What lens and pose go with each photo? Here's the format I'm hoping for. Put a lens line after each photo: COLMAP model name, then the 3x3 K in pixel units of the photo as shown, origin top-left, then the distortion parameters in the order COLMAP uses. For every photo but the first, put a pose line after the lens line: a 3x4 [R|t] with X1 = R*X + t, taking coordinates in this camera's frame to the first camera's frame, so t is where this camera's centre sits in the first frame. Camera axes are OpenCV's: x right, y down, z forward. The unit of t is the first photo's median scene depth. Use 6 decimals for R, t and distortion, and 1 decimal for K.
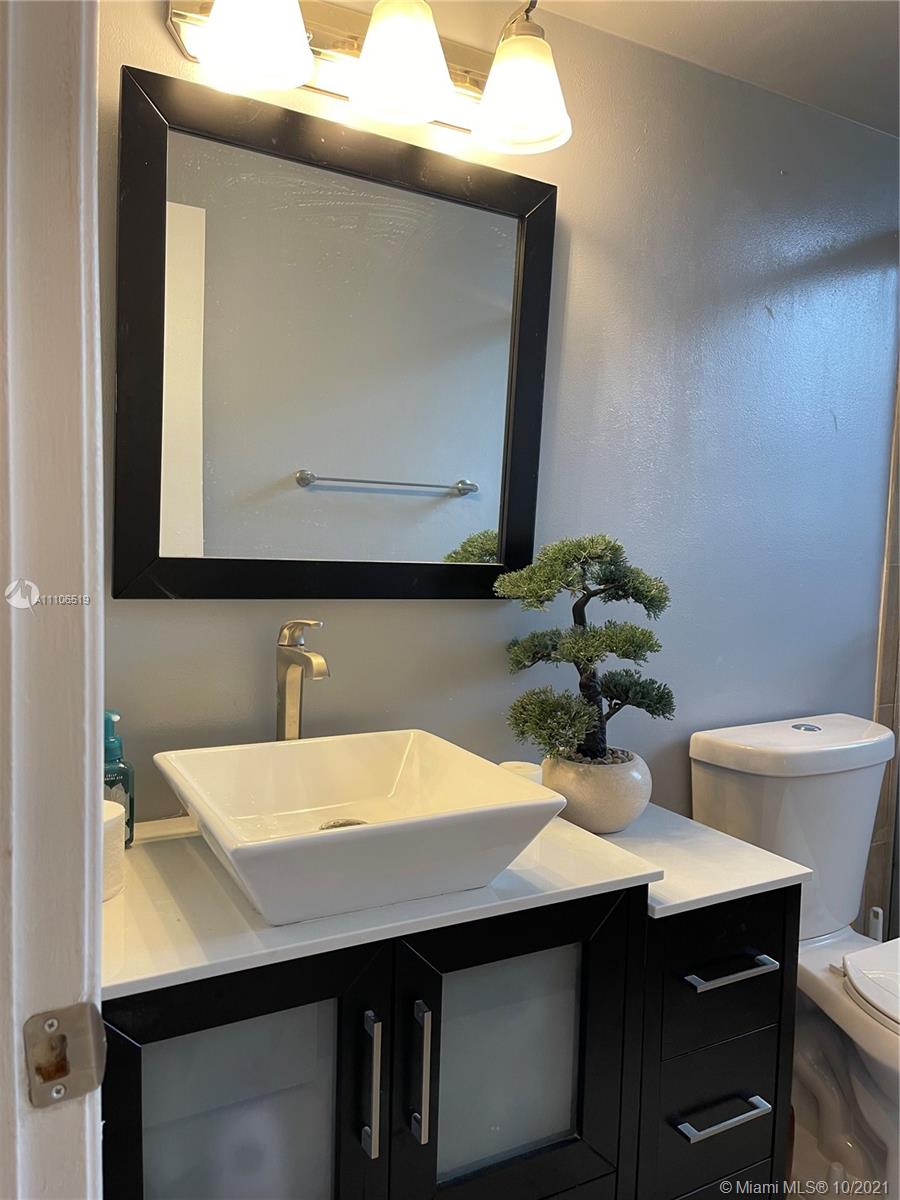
lens RADIAL K [[903.2, 0, 451.6], [0, 903.2, 600.5], [0, 0, 1]] dist [0.033935, 0.006456]
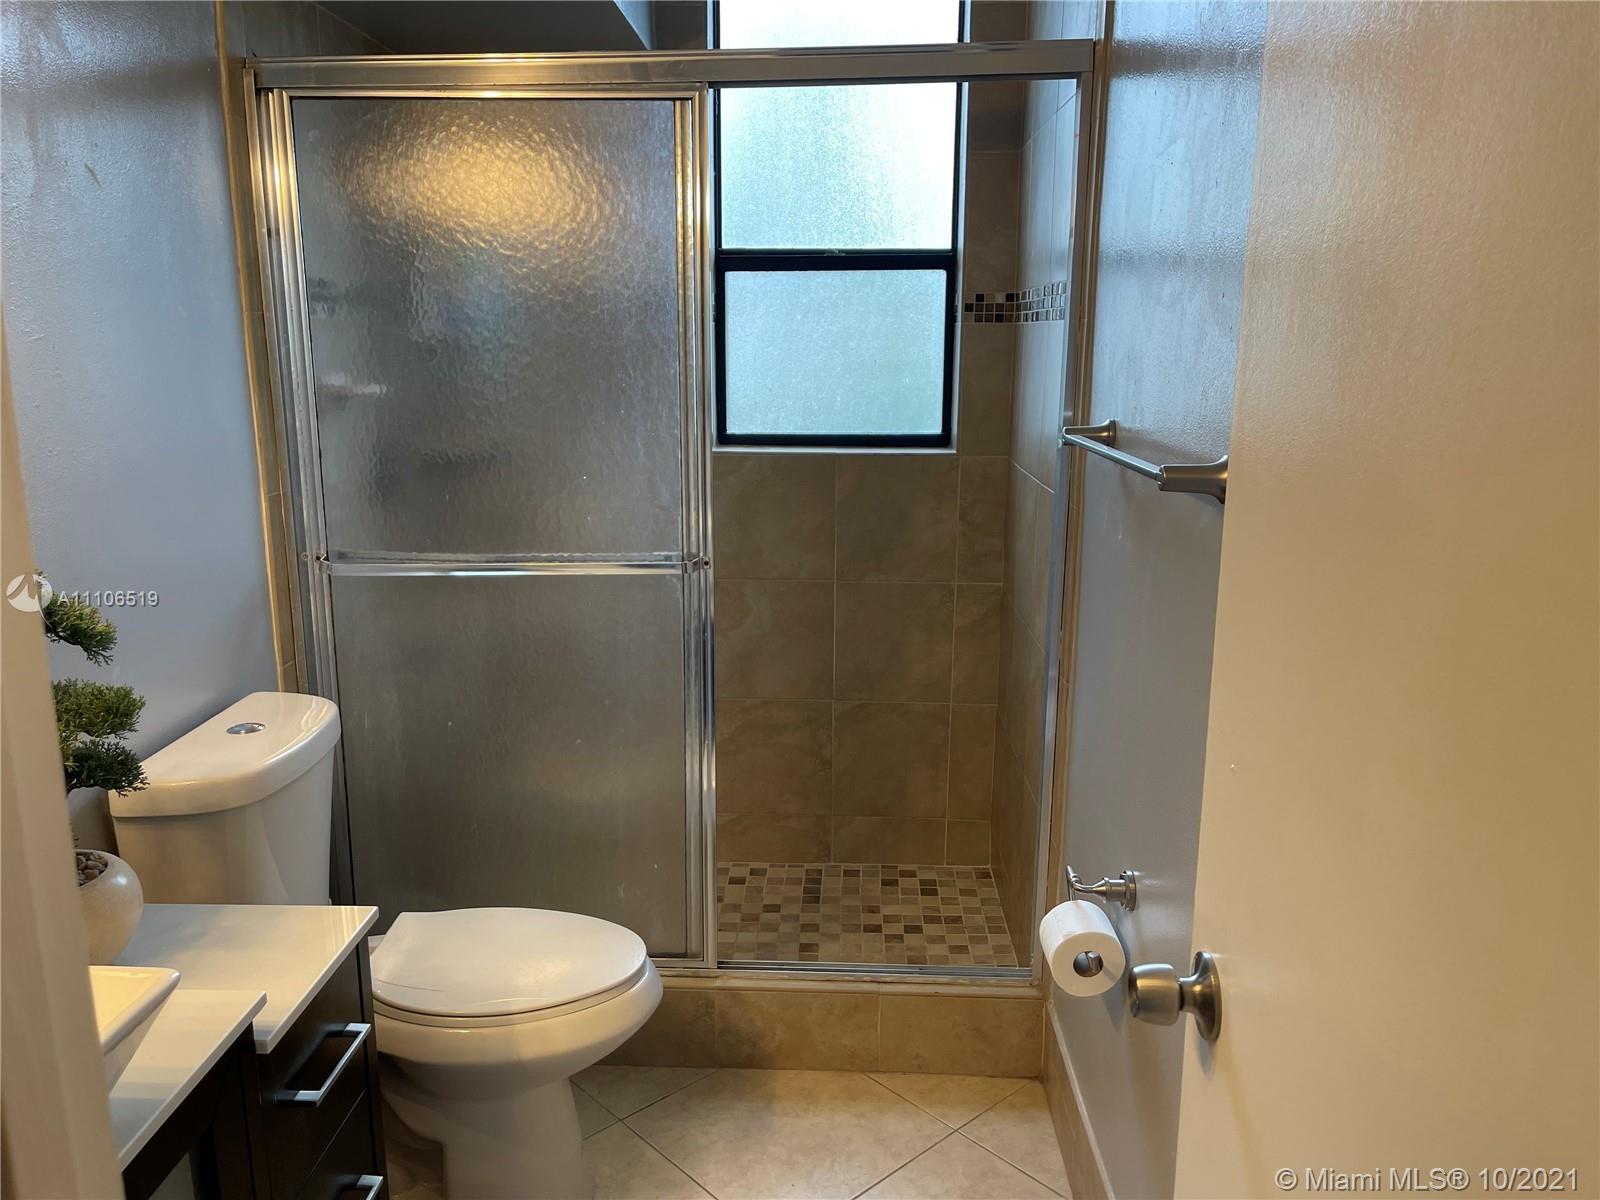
lens RADIAL K [[1204.3, 0, 797.3], [0, 1204.3, 601.7], [0, 0, 1]] dist [0.033935, 0.006456]
pose [[0.524982, -0.197268, 0.827937, -0.273034], [0.080920, 0.979931, 0.182173, -0.157799], [-0.847258, -0.028641, 0.530409, 0.039720]]
